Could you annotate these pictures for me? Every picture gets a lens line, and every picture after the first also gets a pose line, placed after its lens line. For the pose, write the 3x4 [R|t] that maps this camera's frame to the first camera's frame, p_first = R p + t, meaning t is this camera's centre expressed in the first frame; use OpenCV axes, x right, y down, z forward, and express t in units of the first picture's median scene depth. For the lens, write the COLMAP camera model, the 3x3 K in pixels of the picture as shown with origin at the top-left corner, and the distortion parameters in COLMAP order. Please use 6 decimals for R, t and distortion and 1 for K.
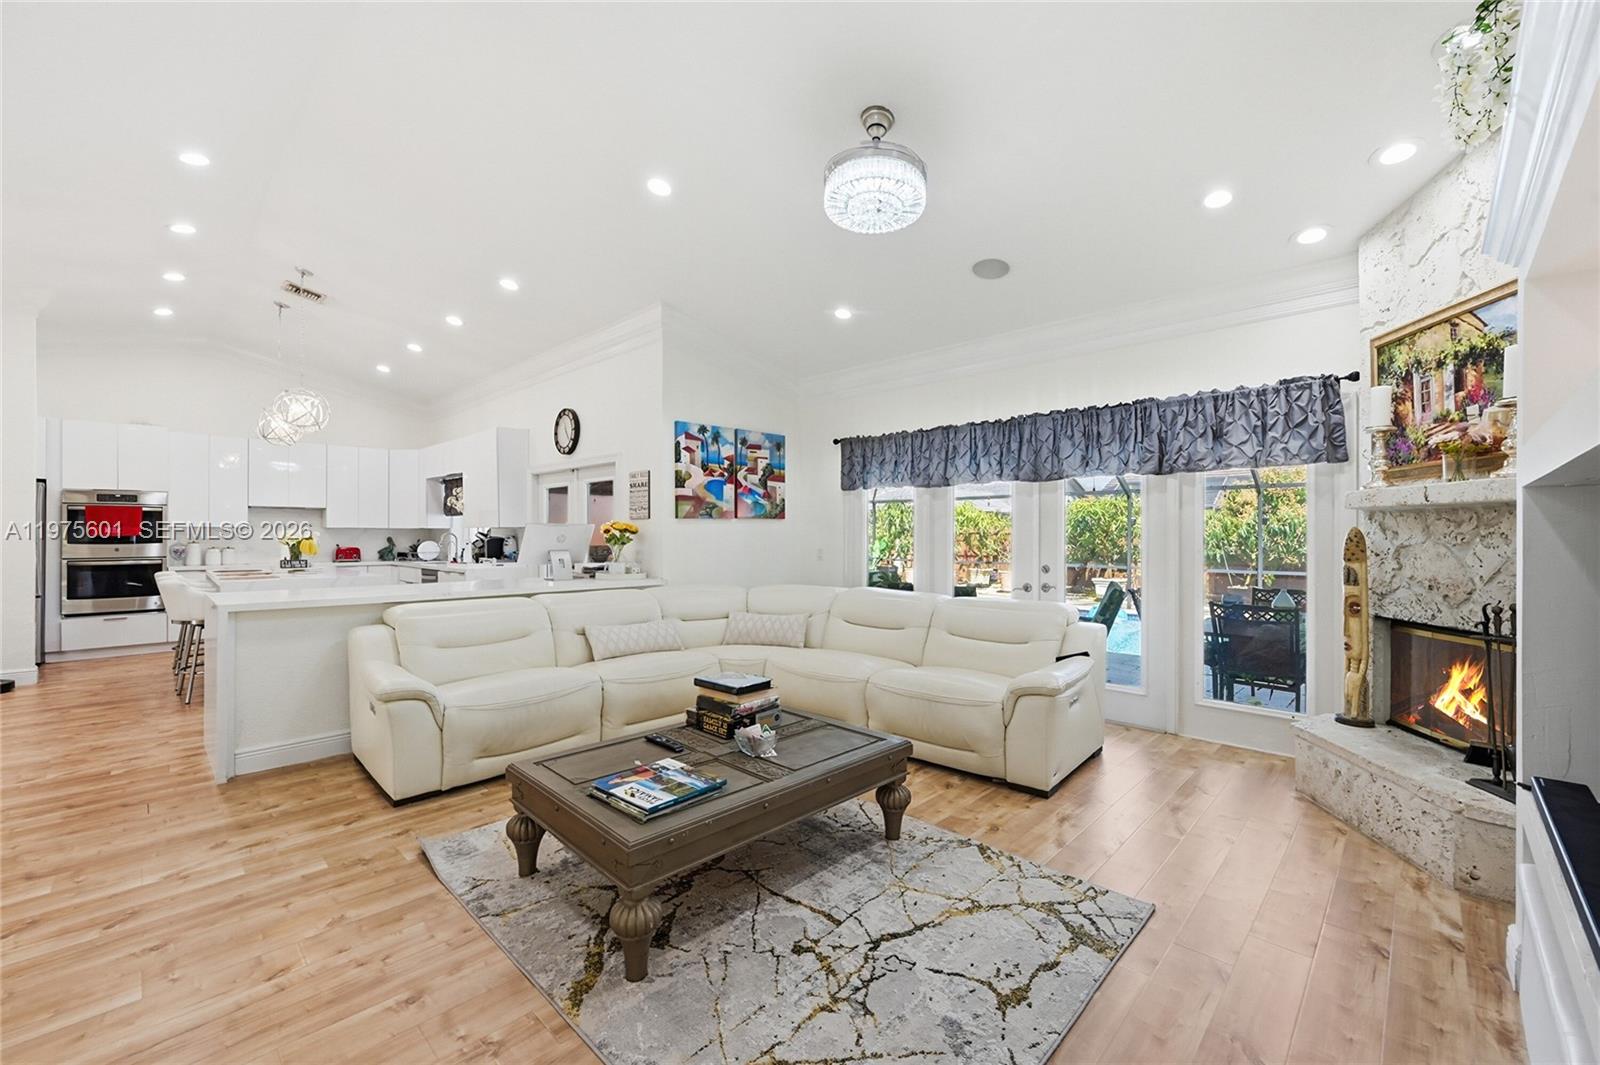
lens RADIAL K [[651.0, 0, 800.6], [0, 651.0, 531.3], [0, 0, 1]] dist [0.002177, -0.001024]
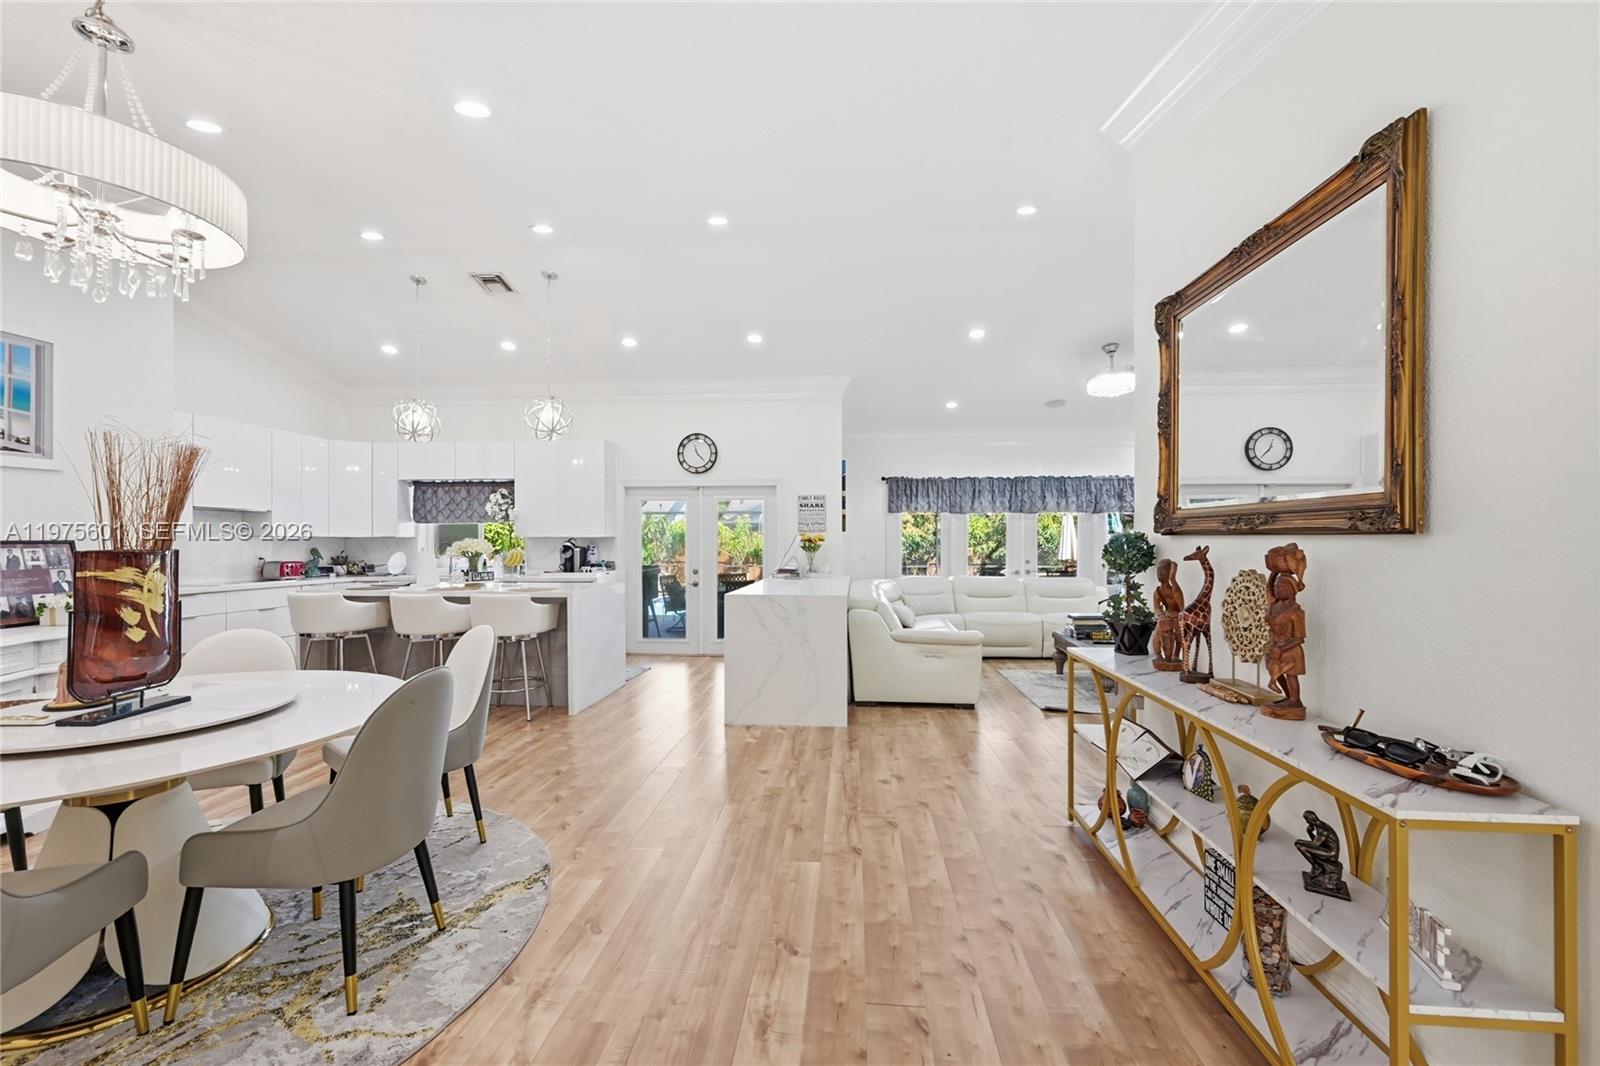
lens RADIAL K [[641.5, 0, 802.0], [0, 641.5, 545.4], [0, 0, 1]] dist [-0.002153, 0.001032]
pose [[0.771088, -0.004591, 0.636712, -1.160573], [0.000073, 0.999975, 0.007122, -0.000235], [-0.636729, -0.005446, 0.771069, 0.016666]]
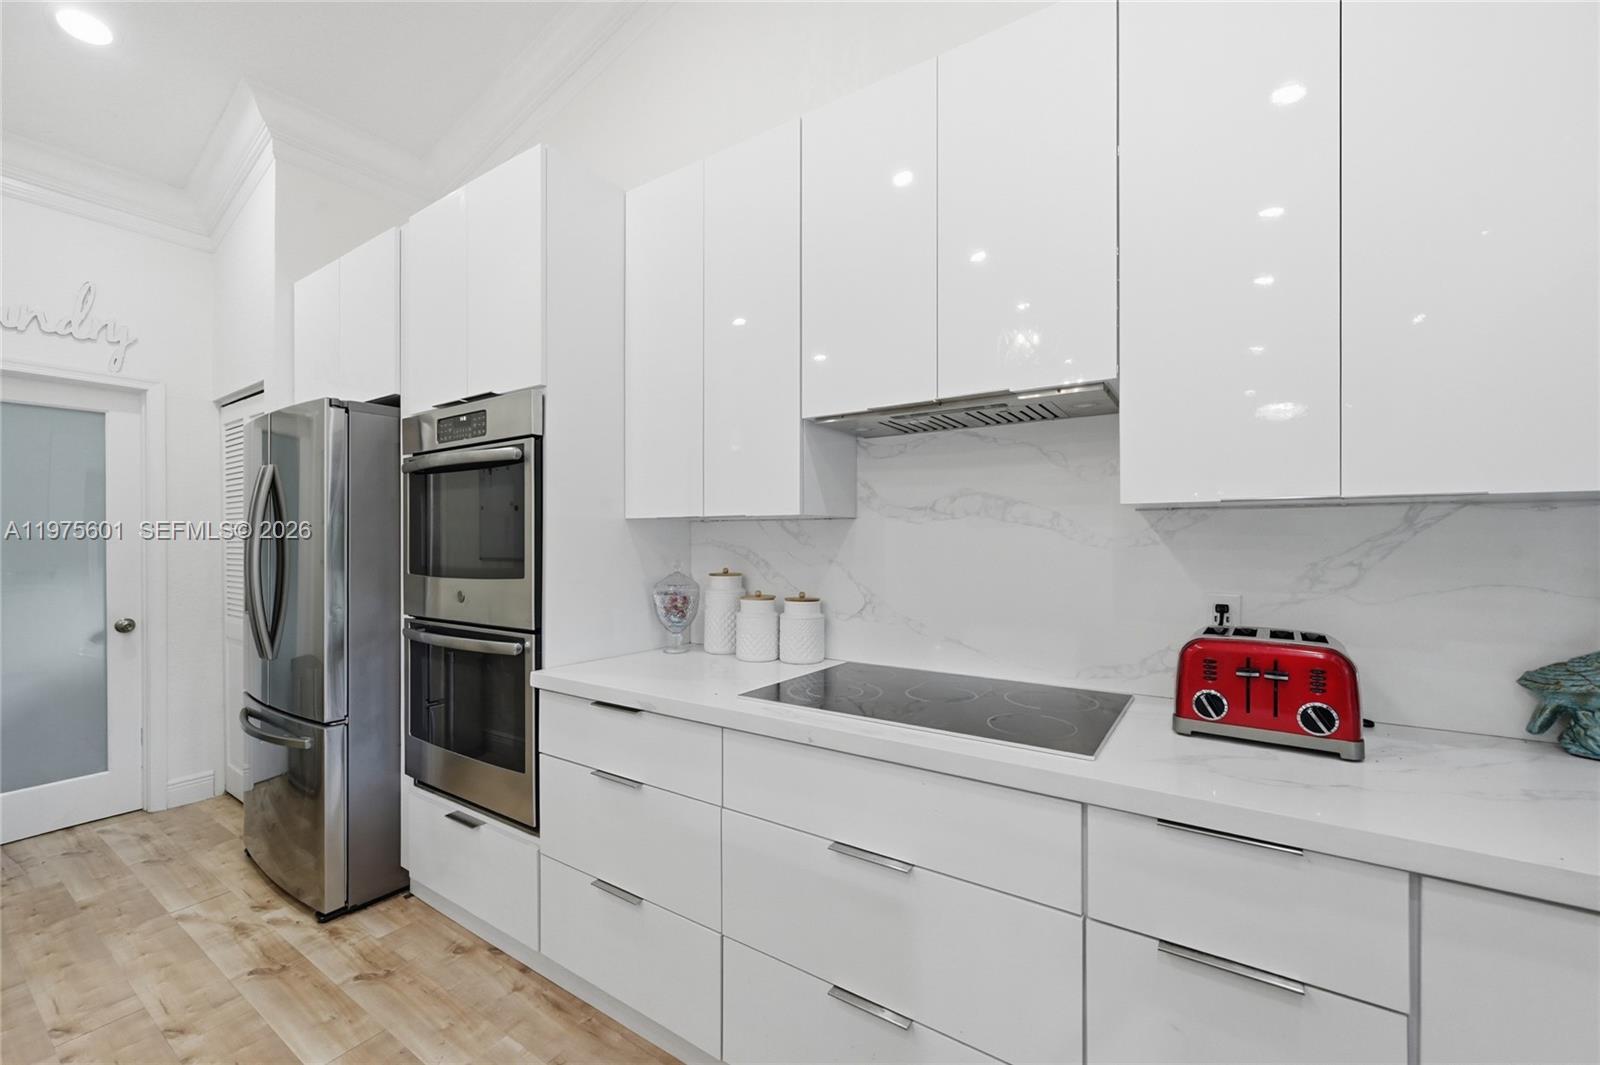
lens RADIAL K [[651.0, 0, 804.9], [0, 651.0, 542.8], [0, 0, 1]] dist [0.002177, -0.001024]
pose [[0.181734, 0.006402, -0.983327, -0.933160], [0.007405, 0.999942, 0.007879, 0.002630], [0.983320, -0.008714, 0.181676, 1.426397]]
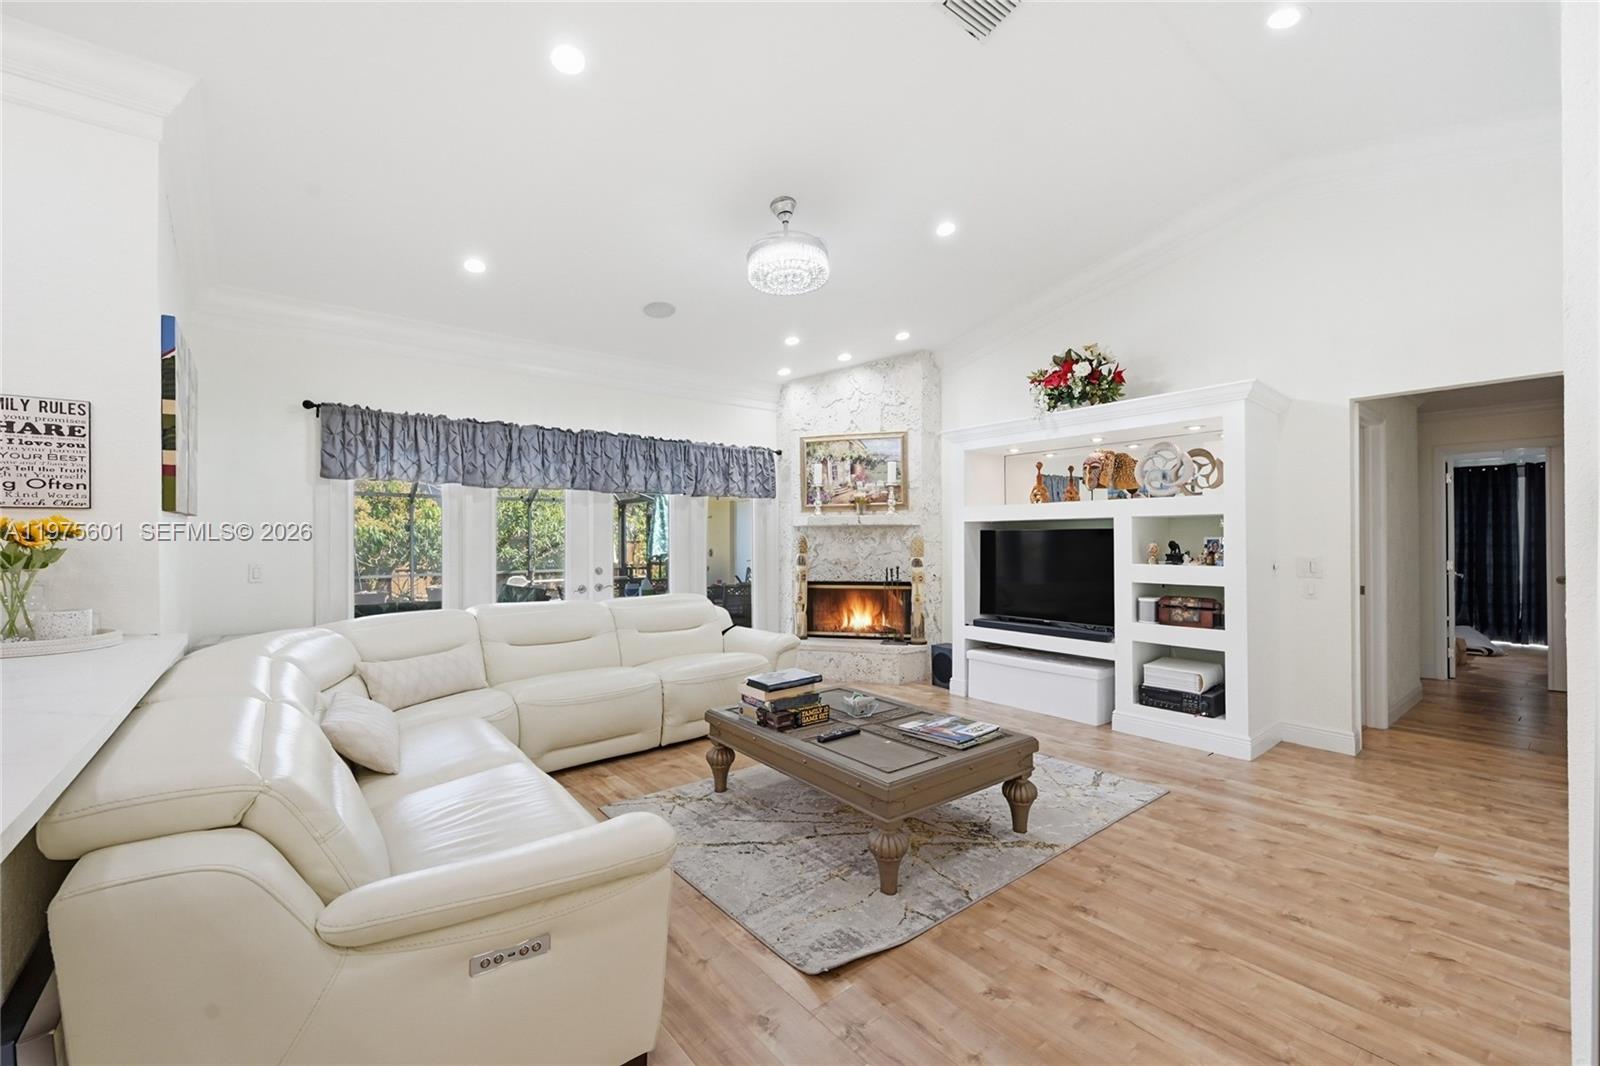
lens RADIAL K [[641.5, 0, 811.3], [0, 641.5, 548.0], [0, 0, 1]] dist [-0.002153, 0.001032]
pose [[0.115013, -0.018767, 0.993187, -0.636975], [0.001861, 0.999824, 0.018677, -0.001036], [-0.993362, -0.000300, 0.115027, 0.469116]]
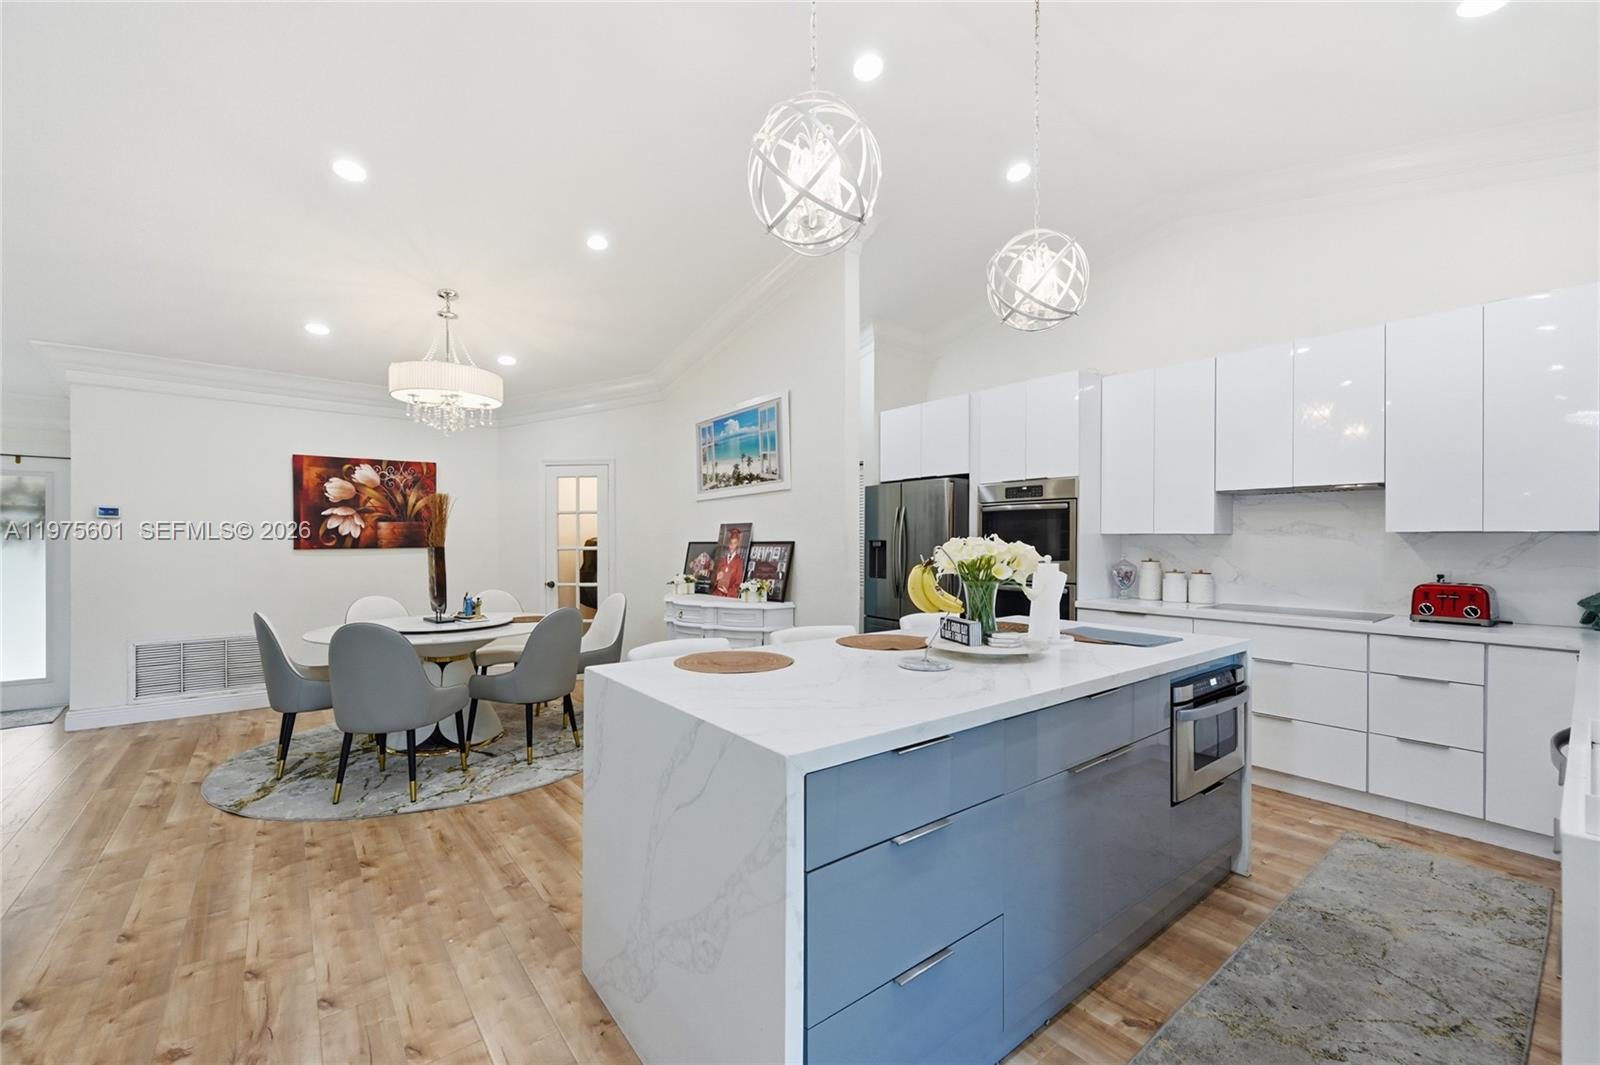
lens RADIAL K [[651.0, 0, 804.9], [0, 651.0, 539.7], [0, 0, 1]] dist [0.002177, -0.001024]
pose [[-0.119083, -0.001465, -0.992883, -0.464107], [0.001821, 0.999997, -0.001693, -0.001605], [0.992883, -0.002010, -0.119080, 1.108426]]
